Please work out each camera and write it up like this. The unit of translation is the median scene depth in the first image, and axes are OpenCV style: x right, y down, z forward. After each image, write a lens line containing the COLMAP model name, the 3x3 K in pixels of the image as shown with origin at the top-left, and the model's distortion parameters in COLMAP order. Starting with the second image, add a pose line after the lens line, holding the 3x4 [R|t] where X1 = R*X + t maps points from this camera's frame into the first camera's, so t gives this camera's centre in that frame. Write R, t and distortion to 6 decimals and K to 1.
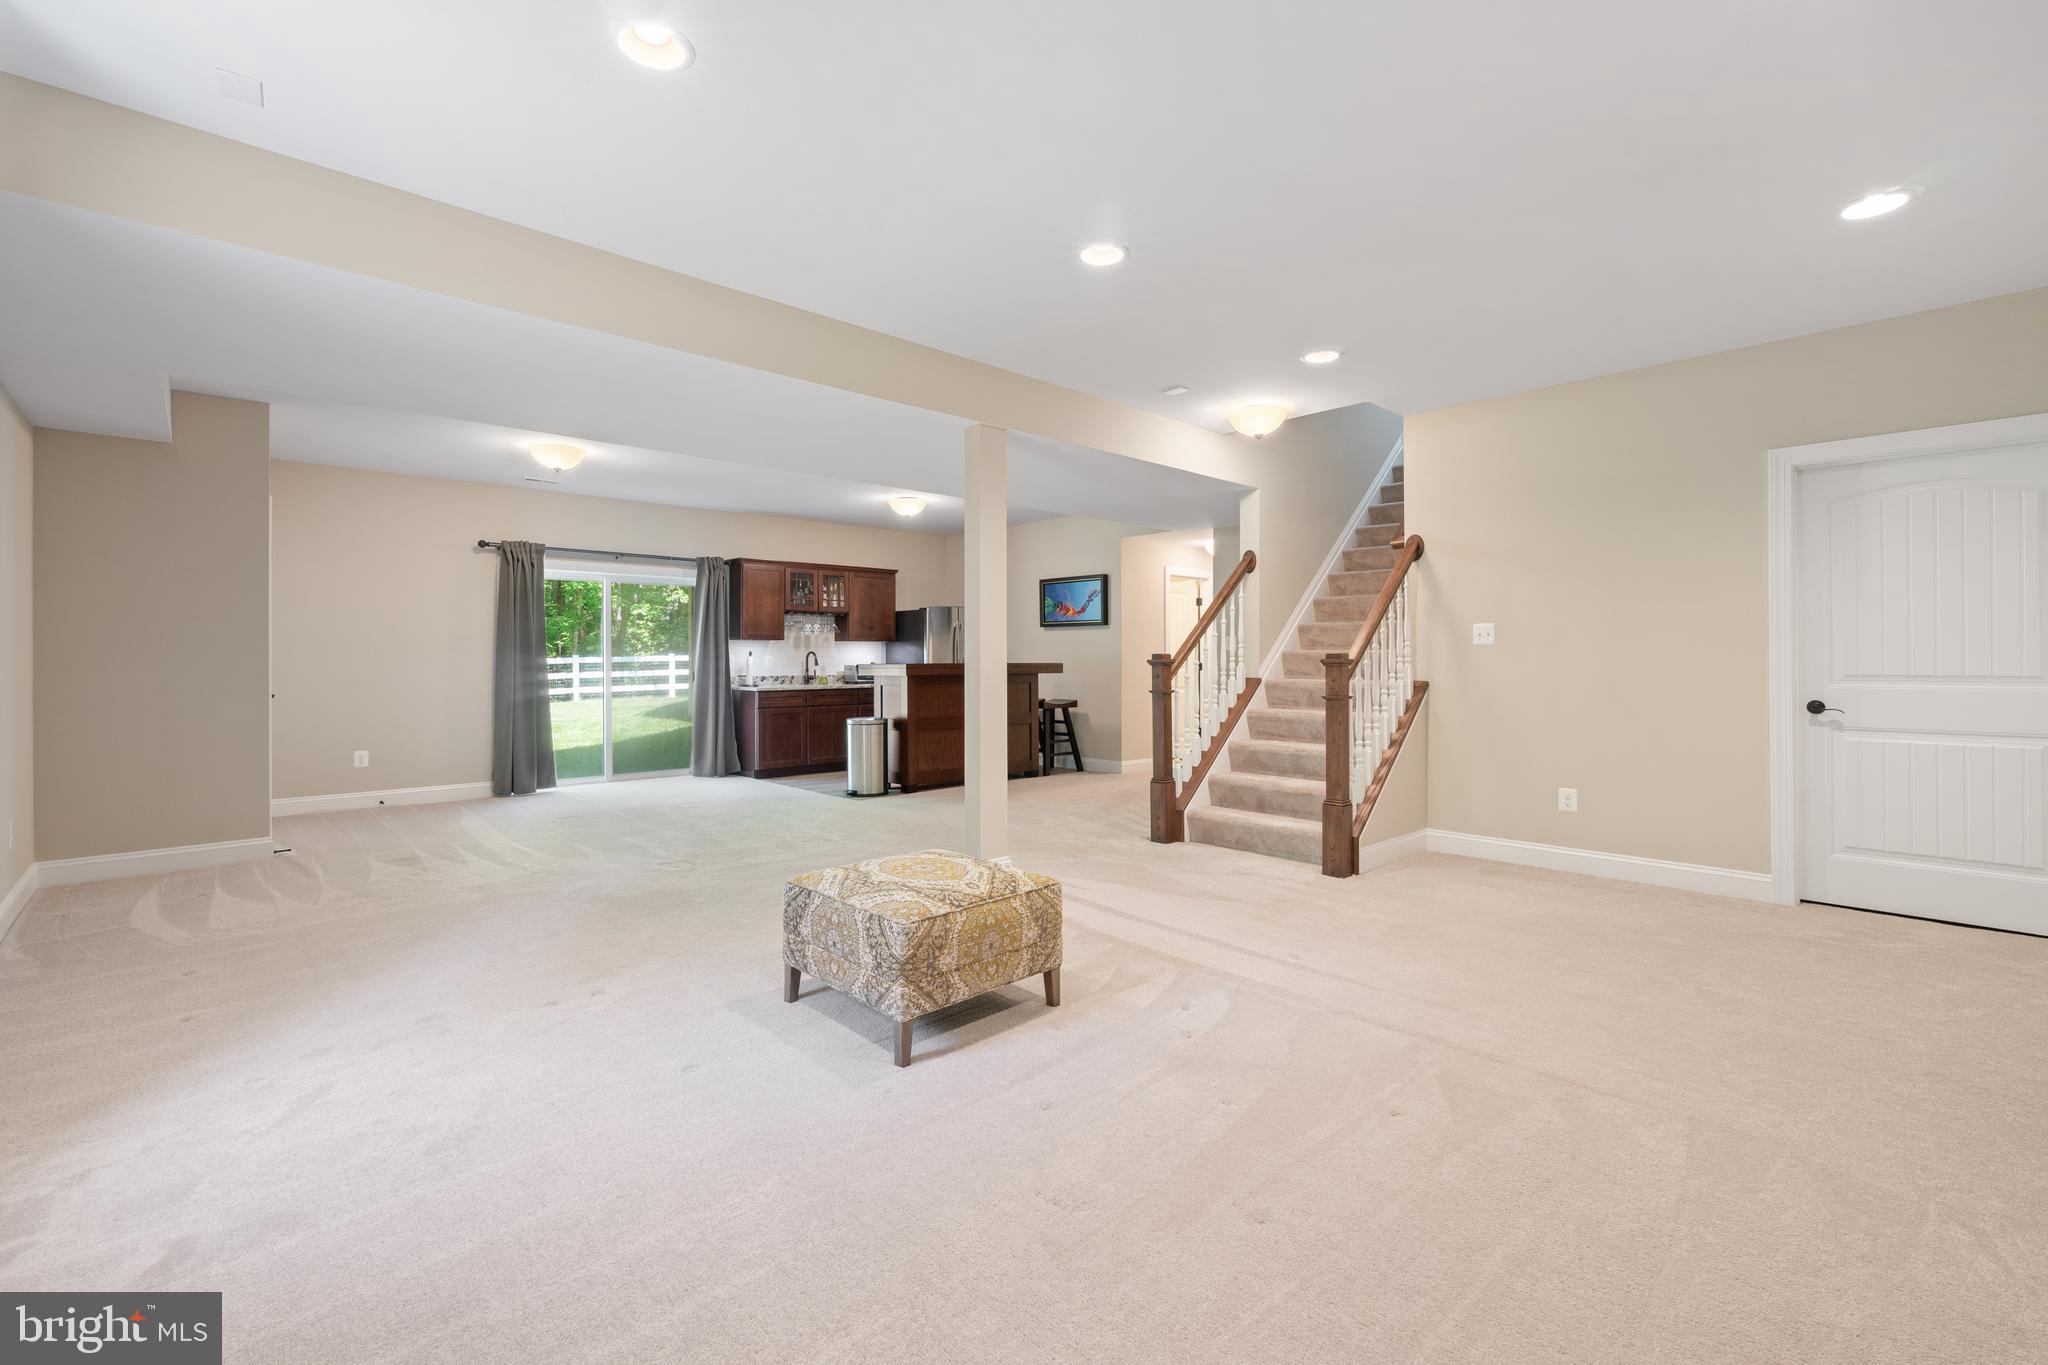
lens RADIAL K [[873.2, 0, 1023.5], [0, 873.2, 625.4], [0, 0, 1]] dist [0.000598, 0.000090]
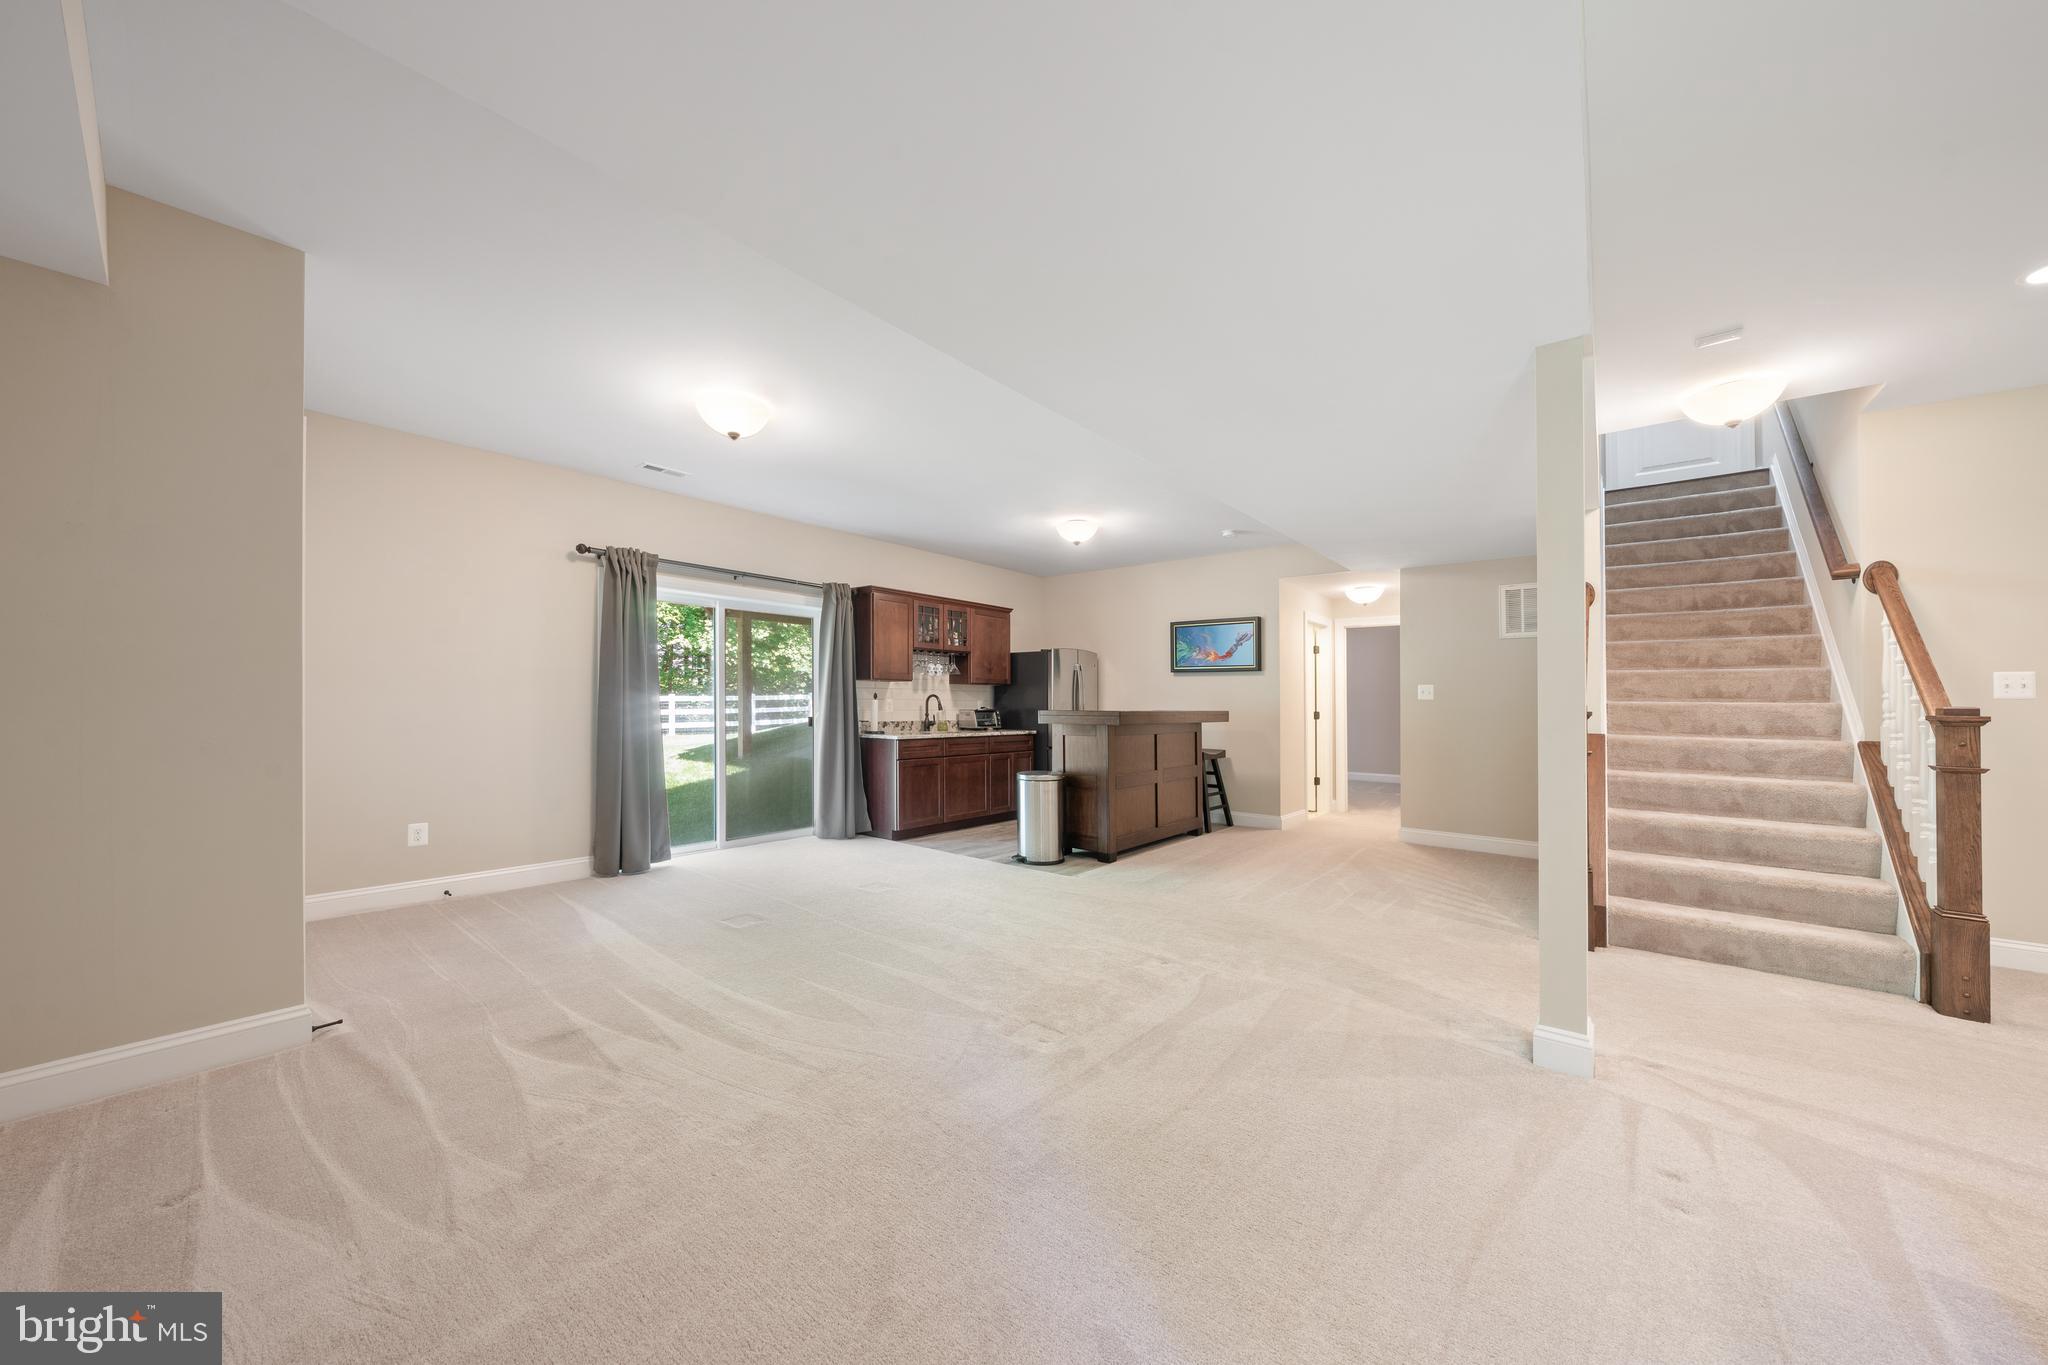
lens RADIAL K [[705.4, 0, 1013.8], [0, 705.4, 684.0], [0, 0, 1]] dist [-0.000646, -0.000004]
pose [[0.992231, 0.016112, 0.123363, -0.276965], [-0.017490, 0.999796, 0.010093, 0.011354], [-0.123175, -0.012173, 0.992310, 0.292389]]
